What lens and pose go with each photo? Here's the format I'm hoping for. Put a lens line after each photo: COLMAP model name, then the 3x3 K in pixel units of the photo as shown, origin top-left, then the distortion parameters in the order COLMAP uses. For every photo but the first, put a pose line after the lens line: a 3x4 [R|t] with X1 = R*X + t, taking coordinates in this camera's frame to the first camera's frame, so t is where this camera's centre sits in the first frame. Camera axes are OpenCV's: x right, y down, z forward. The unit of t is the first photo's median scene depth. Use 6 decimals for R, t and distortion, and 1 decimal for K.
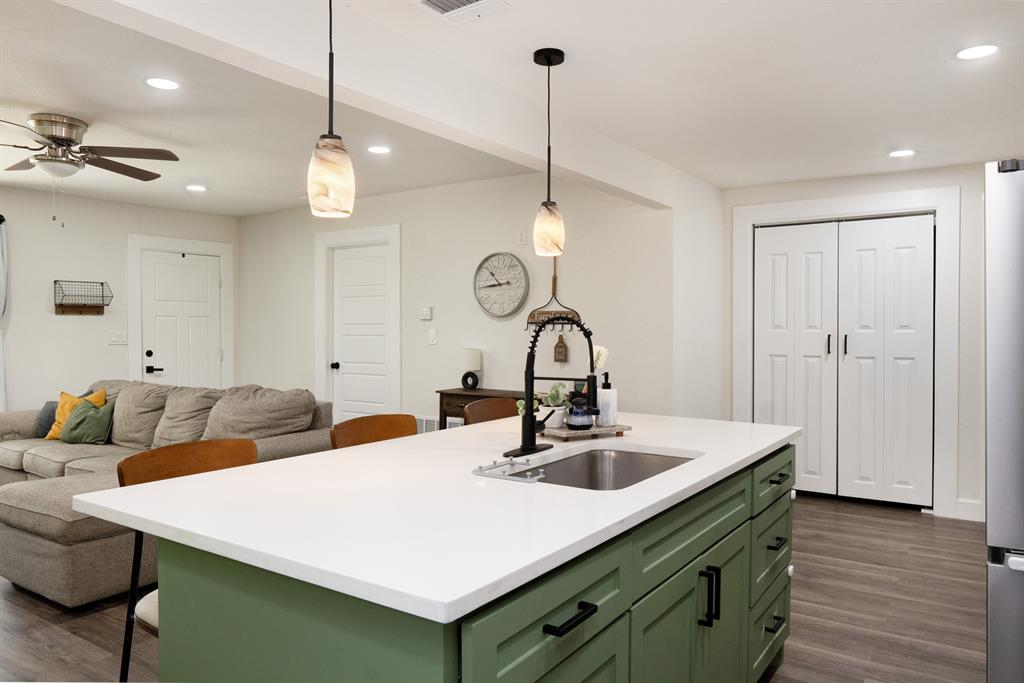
lens RADIAL K [[714.8, 0, 508.1], [0, 714.8, 338.6], [0, 0, 1]] dist [-0.003457, -0.004504]
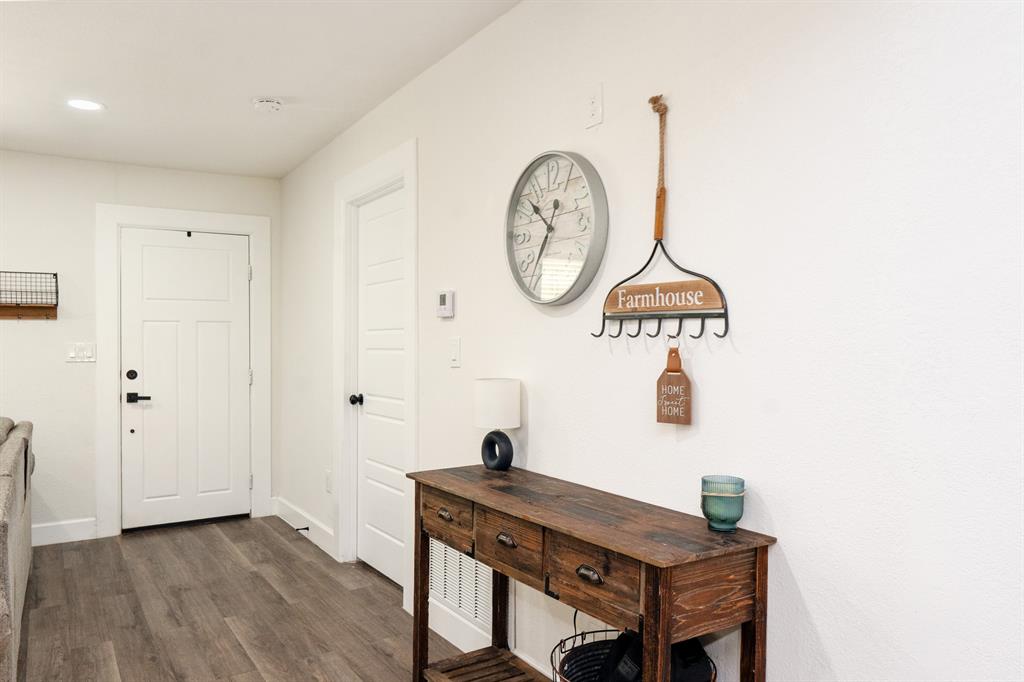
lens RADIAL K [[714.8, 0, 508.1], [0, 714.8, 338.1], [0, 0, 1]] dist [-0.003457, -0.004504]
pose [[0.923354, -0.004894, -0.383918, 0.134677], [-0.002764, 0.999808, -0.019393, -0.003066], [0.383939, 0.018968, 0.923163, 0.635892]]
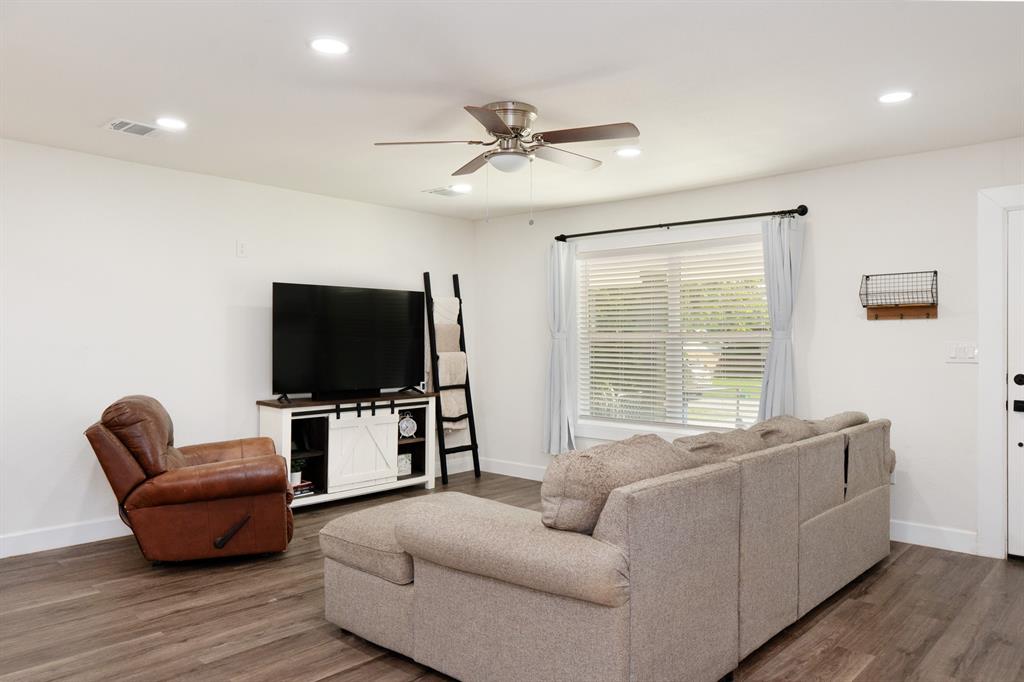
lens RADIAL K [[714.8, 0, 508.1], [0, 714.8, 338.1], [0, 0, 1]] dist [-0.003457, -0.004504]
pose [[-0.146818, -0.001313, -0.989163, 0.203512], [-0.012981, 0.999916, 0.000599, -0.011433], [0.989078, 0.012928, -0.146823, 0.844903]]
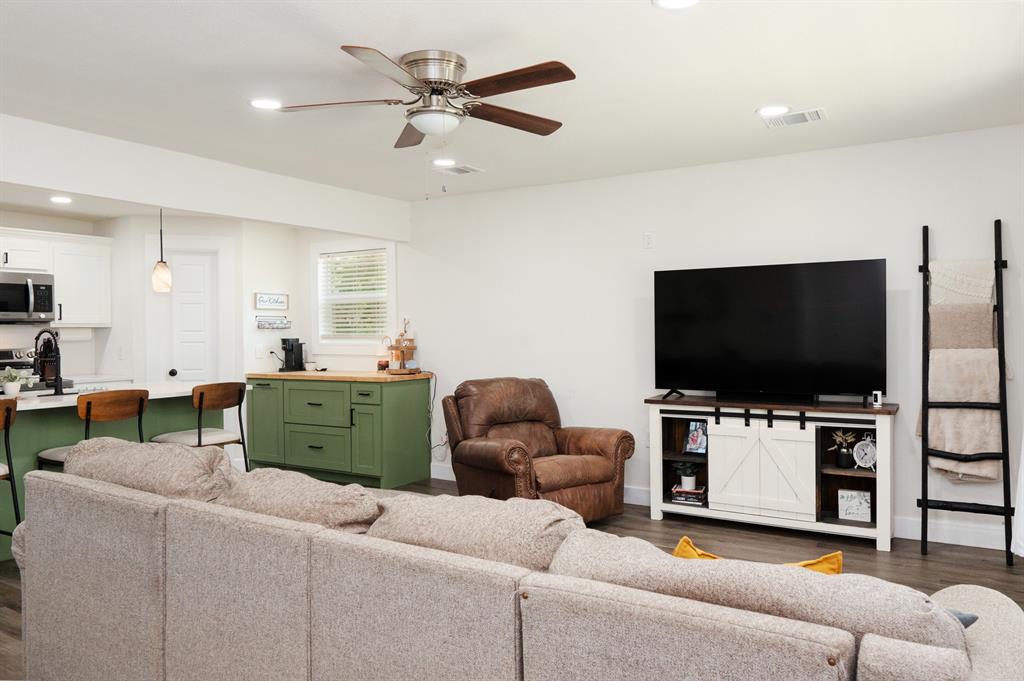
lens RADIAL K [[714.8, 0, 508.1], [0, 714.8, 337.6], [0, 0, 1]] dist [-0.003457, -0.004504]
pose [[-0.999093, 0.009974, -0.041407, -0.502985], [0.009080, 0.999722, 0.021743, -0.018304], [0.041612, 0.021348, -0.998906, 1.321056]]
